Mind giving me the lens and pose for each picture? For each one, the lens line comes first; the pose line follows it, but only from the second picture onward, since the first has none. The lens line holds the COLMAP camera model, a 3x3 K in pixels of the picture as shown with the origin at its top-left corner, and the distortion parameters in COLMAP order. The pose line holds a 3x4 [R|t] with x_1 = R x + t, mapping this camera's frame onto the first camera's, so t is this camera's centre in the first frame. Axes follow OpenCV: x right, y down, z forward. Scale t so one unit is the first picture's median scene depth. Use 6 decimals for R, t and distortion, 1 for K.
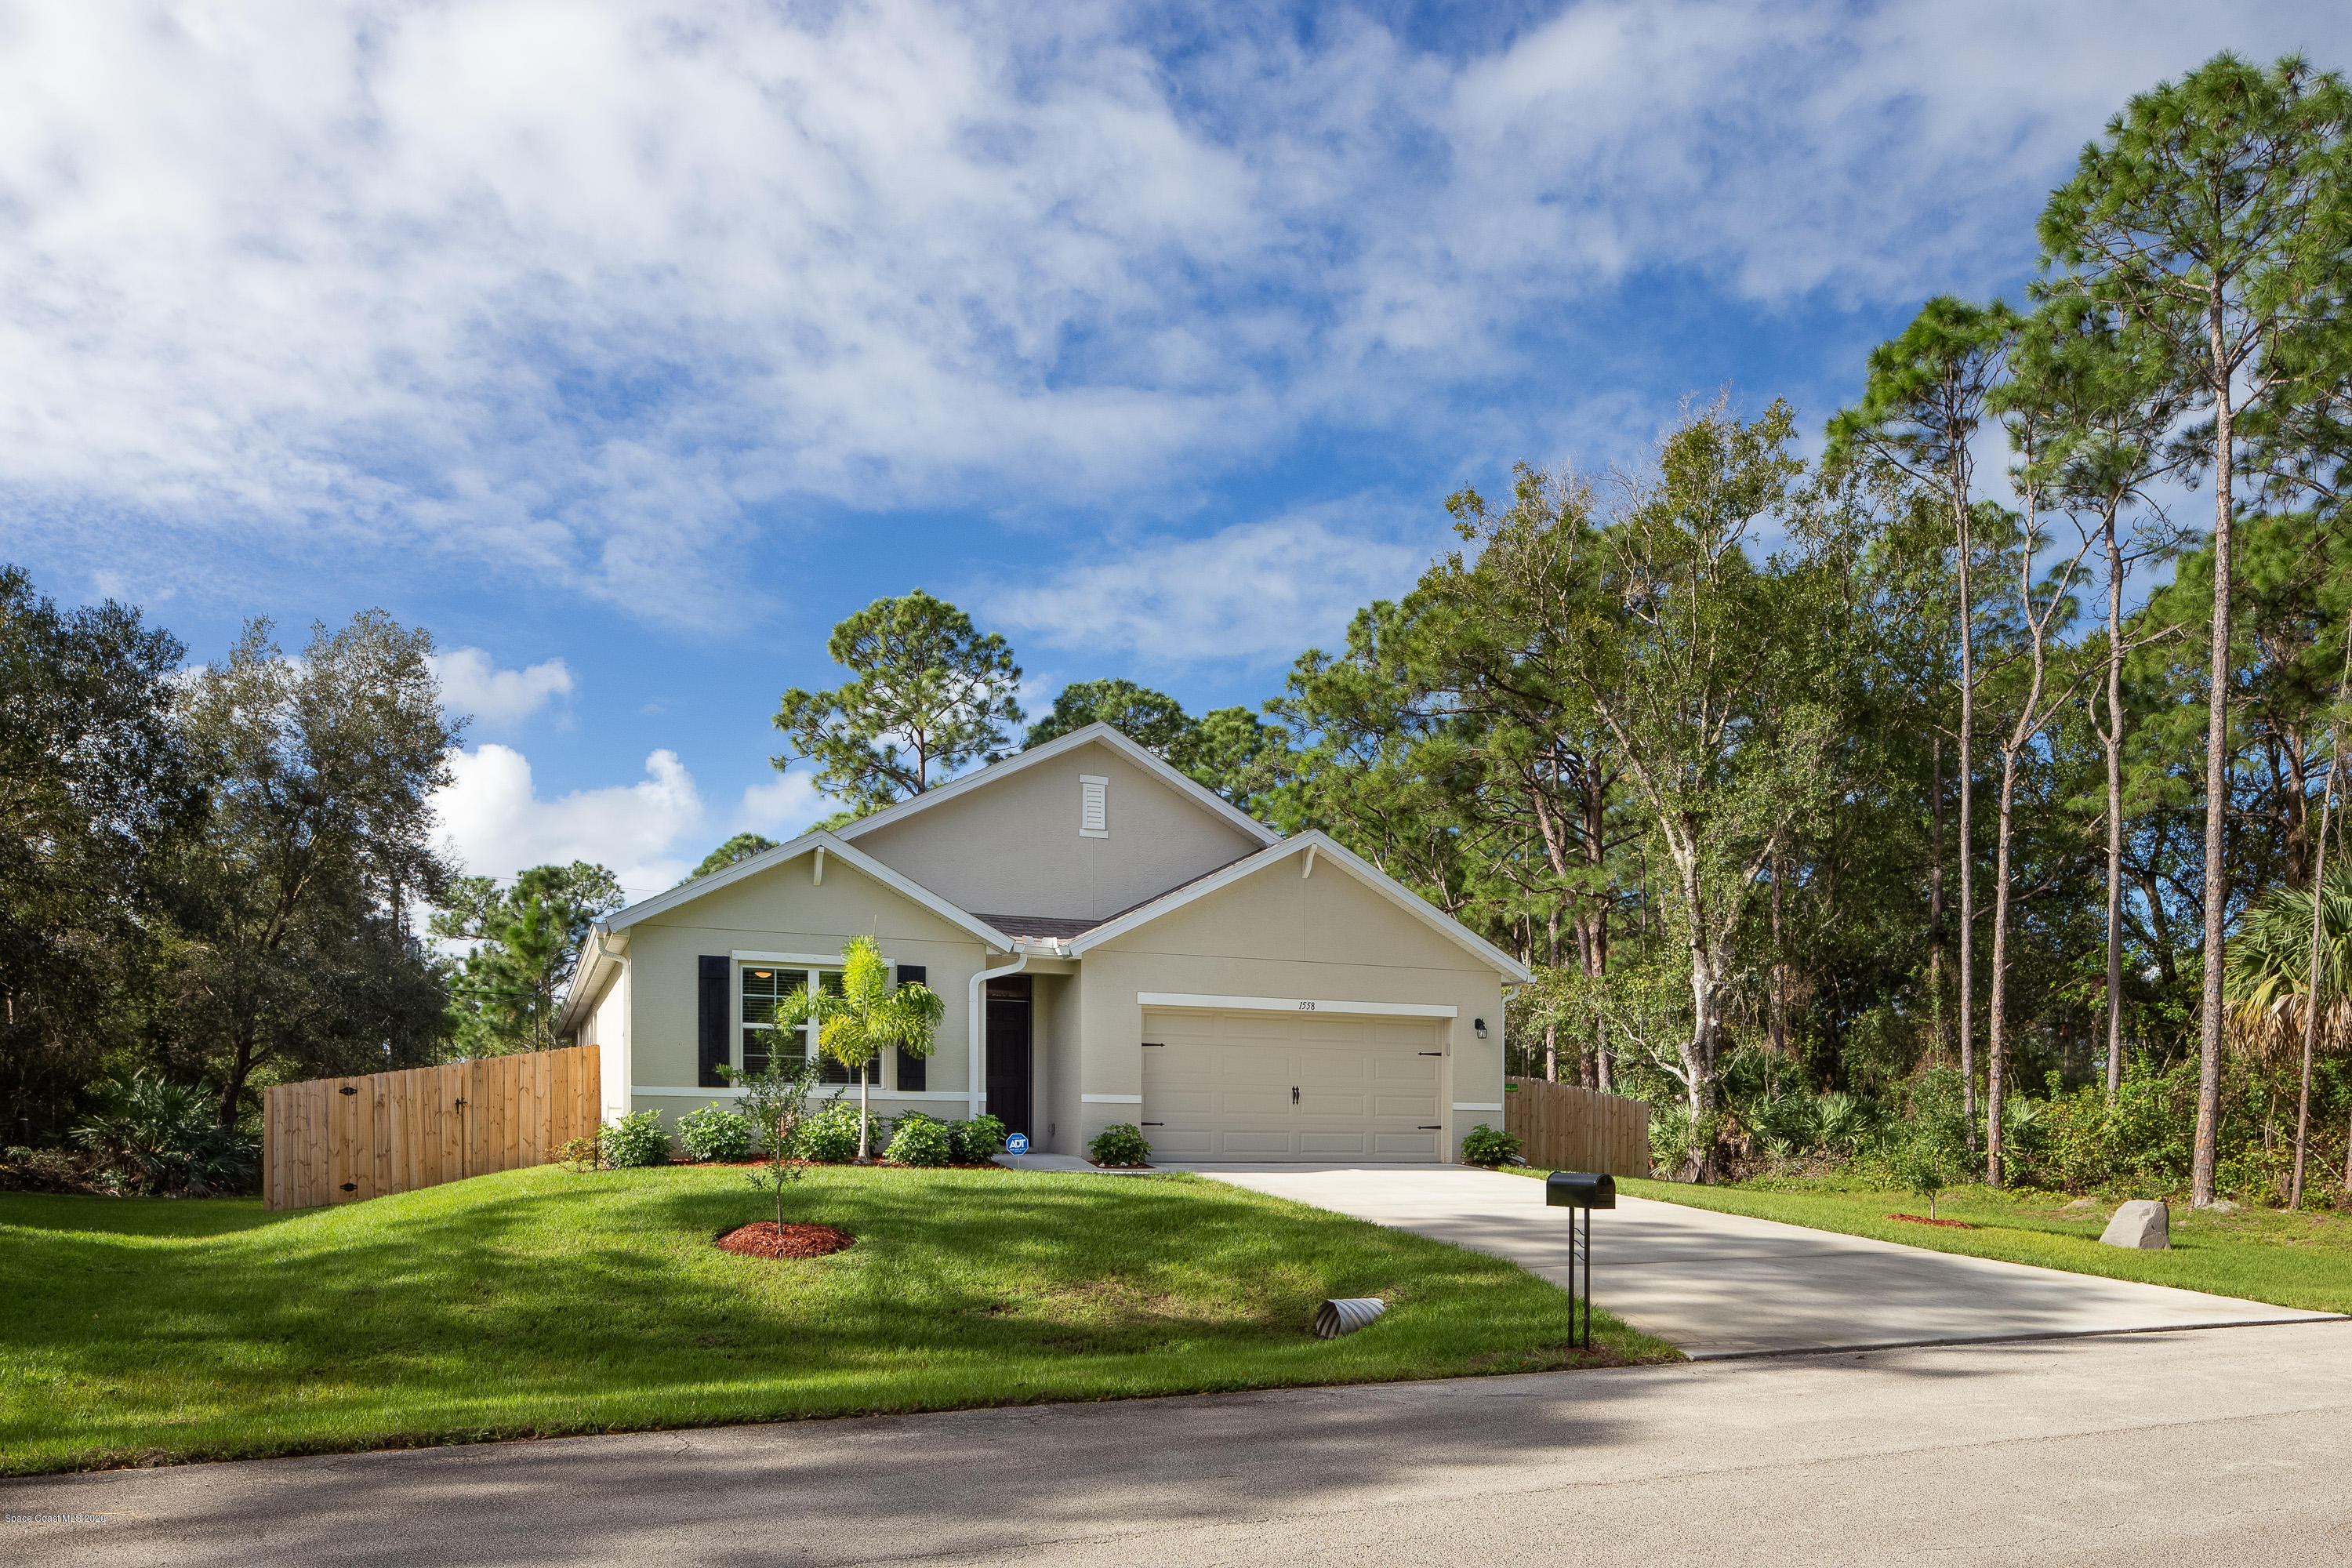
lens RADIAL K [[4274.5, 0, 1176.6], [0, 4274.5, 783.3], [0, 0, 1]] dist [0.008931, 0.000000]
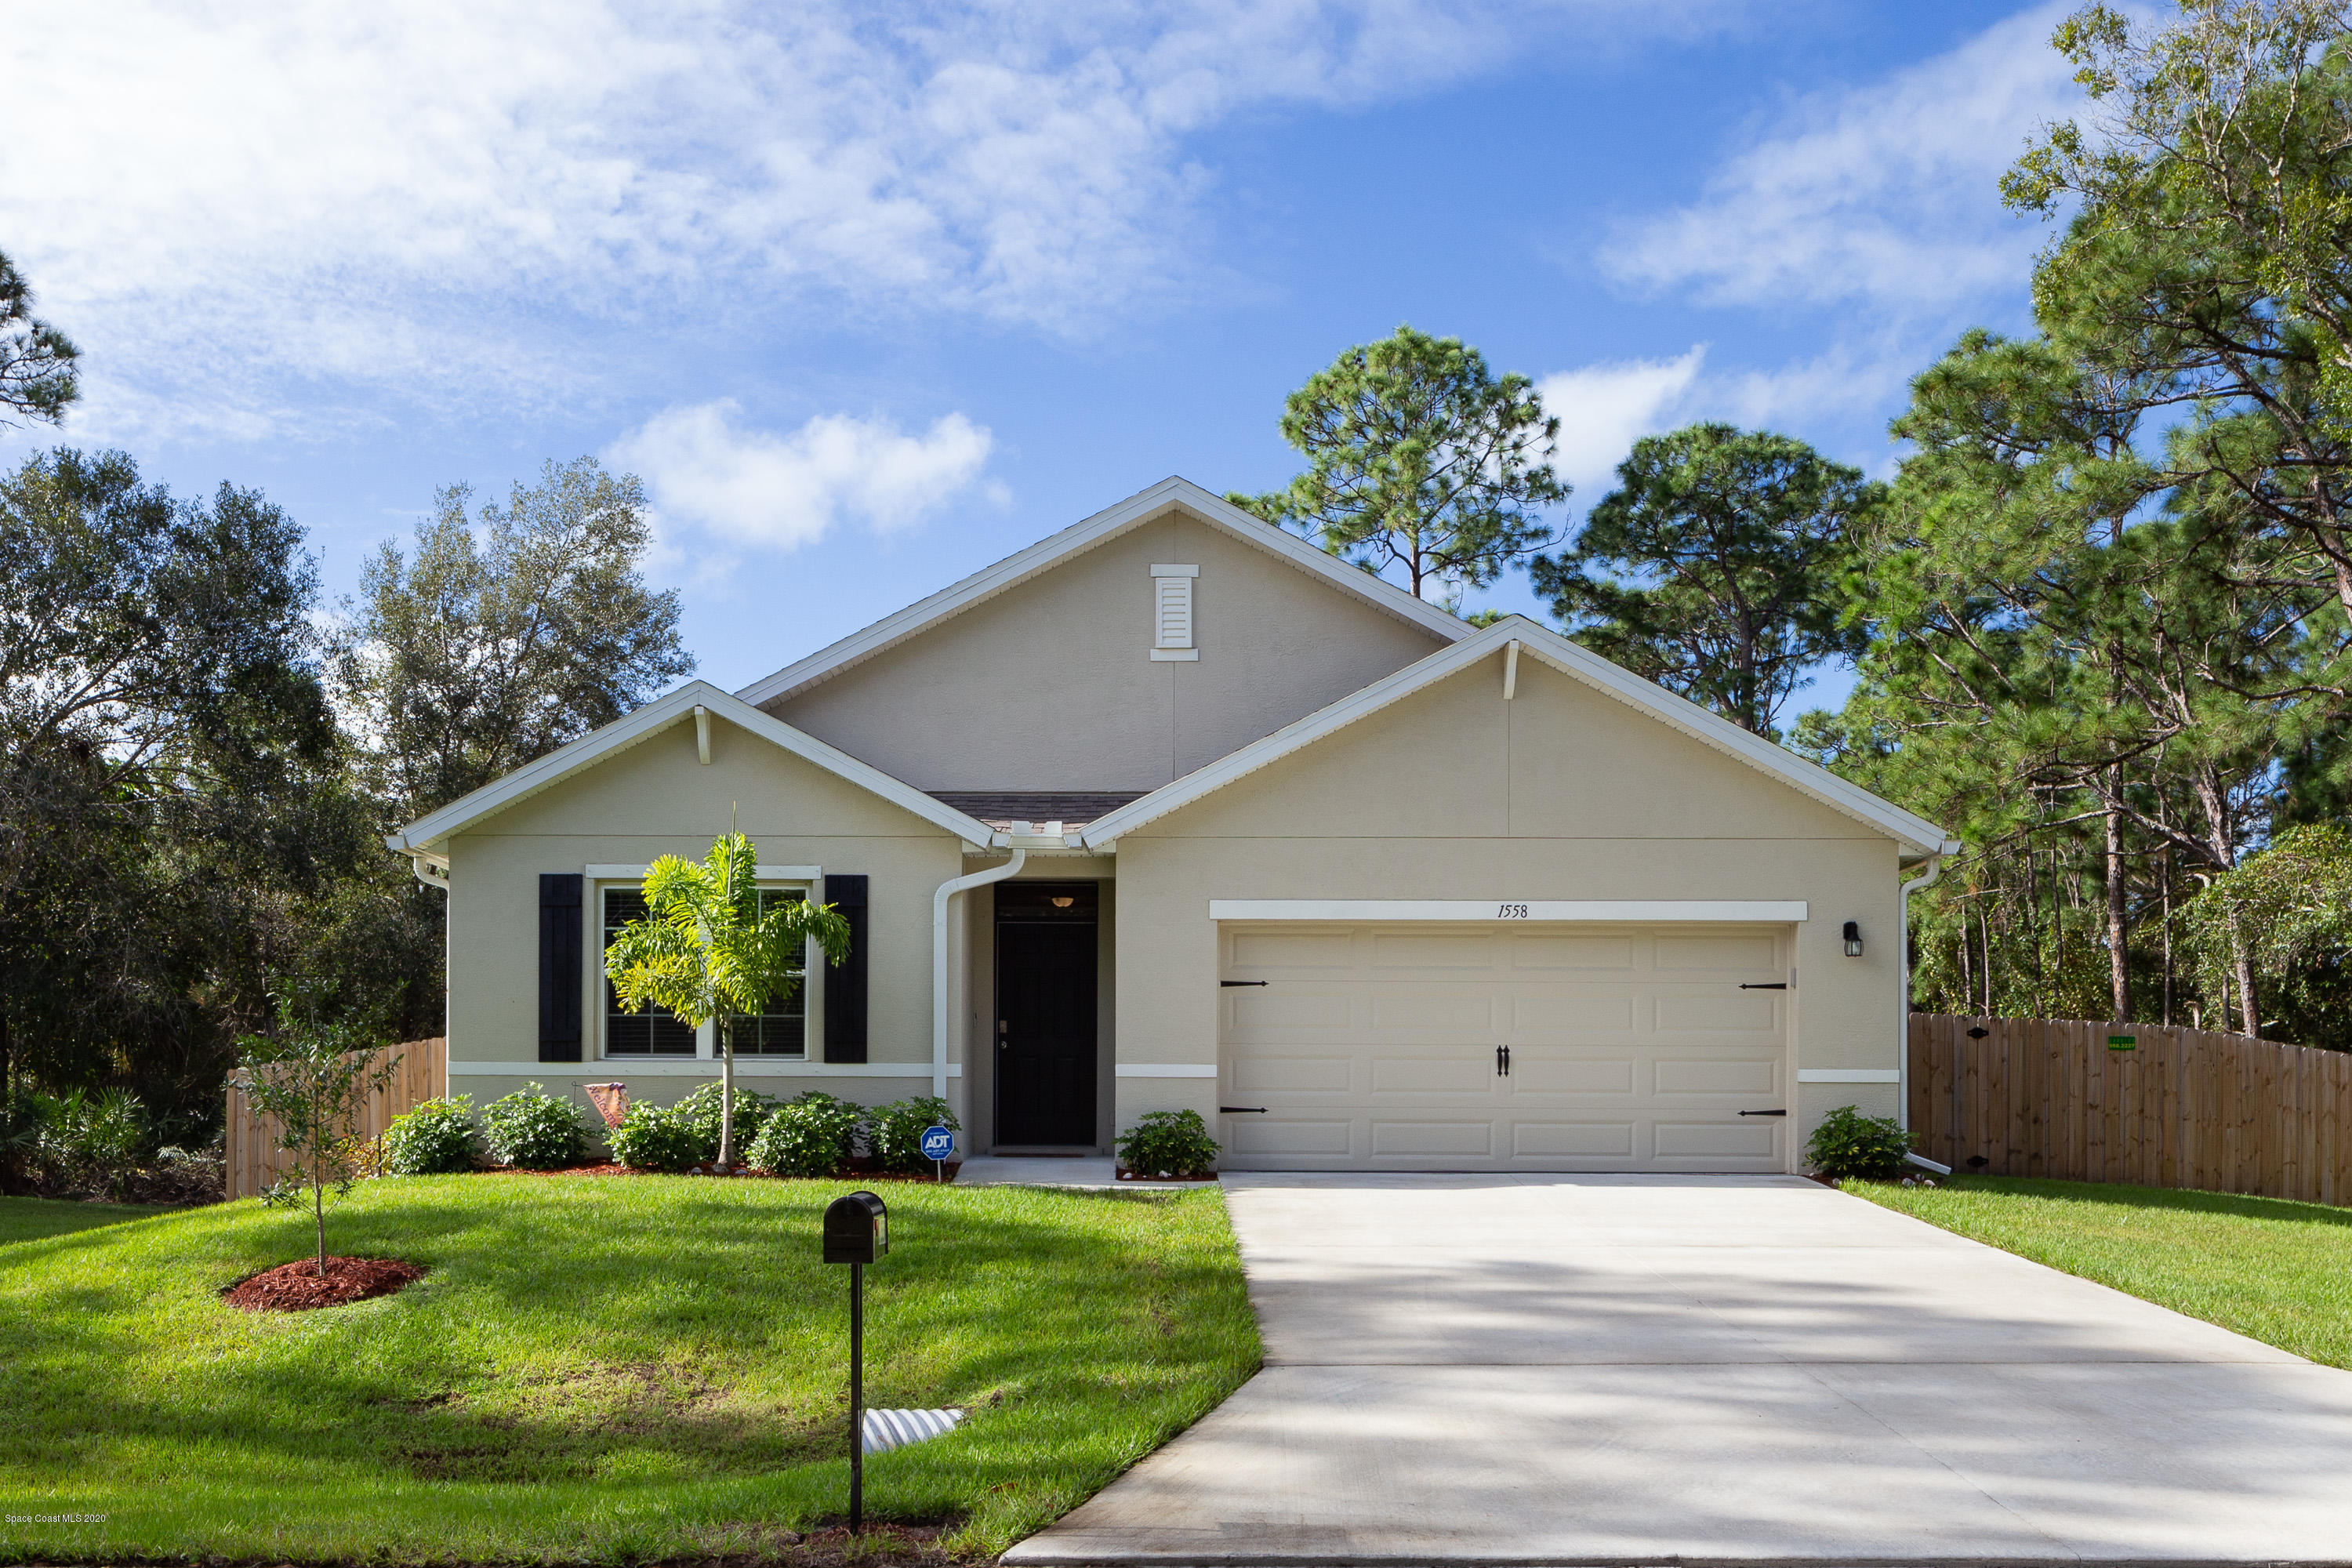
lens RADIAL K [[4274.5, 0, 1172.6], [0, 4274.5, 782.1], [0, 0, 1]] dist [0.008931, 0.000000]
pose [[0.647448, -0.071159, -0.758780, 0.468430], [0.059956, 0.997301, -0.042369, 0.058358], [0.759747, -0.018062, 0.649968, 0.595468]]
